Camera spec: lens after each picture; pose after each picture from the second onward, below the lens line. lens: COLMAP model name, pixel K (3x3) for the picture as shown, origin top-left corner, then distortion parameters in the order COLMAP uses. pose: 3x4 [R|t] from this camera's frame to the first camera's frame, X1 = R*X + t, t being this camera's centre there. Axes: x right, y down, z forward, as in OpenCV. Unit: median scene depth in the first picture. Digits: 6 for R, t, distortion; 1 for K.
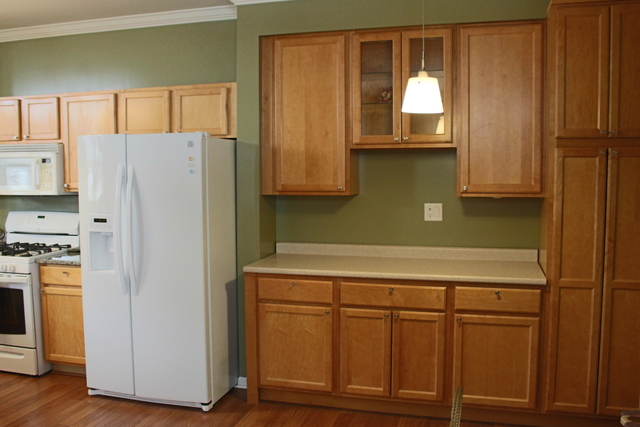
lens RADIAL K [[585.1, 0, 320.0], [0, 585.1, 213.5], [0, 0, 1]] dist [-0.174395, 0.152602]
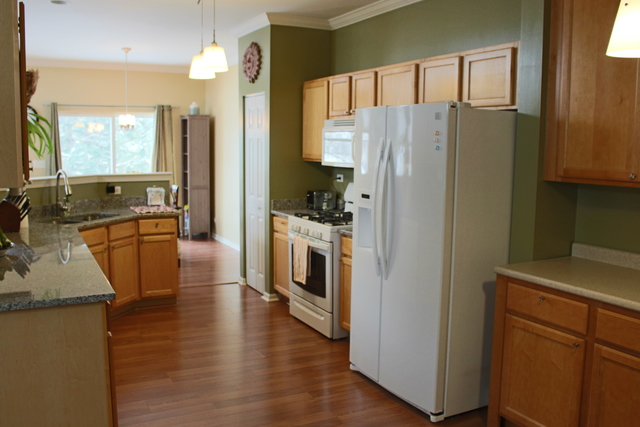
lens RADIAL K [[585.1, 0, 320.0], [0, 585.1, 213.5], [0, 0, 1]] dist [-0.174395, 0.152602]
pose [[0.676879, 0.095938, -0.729816, 0.276351], [-0.067778, 0.995381, 0.067986, -0.019987], [0.732968, 0.003448, 0.680255, 0.259145]]
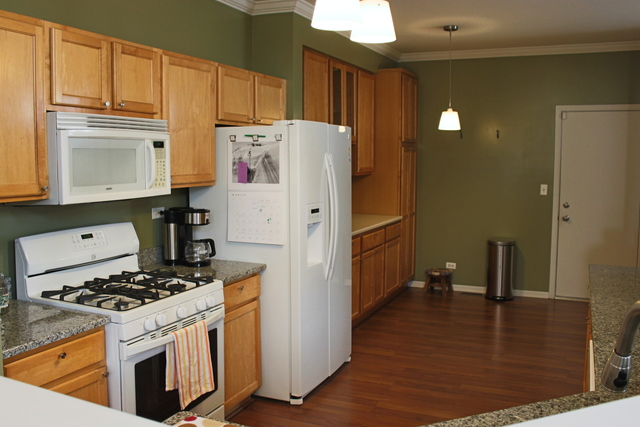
lens RADIAL K [[585.1, 0, 320.0], [0, 585.1, 213.5], [0, 0, 1]] dist [-0.174395, 0.152602]
pose [[0.148152, -0.093036, 0.984579, -1.289671], [0.074544, 0.993784, 0.082689, -0.061193], [-0.986151, 0.061143, 0.154166, 0.806520]]
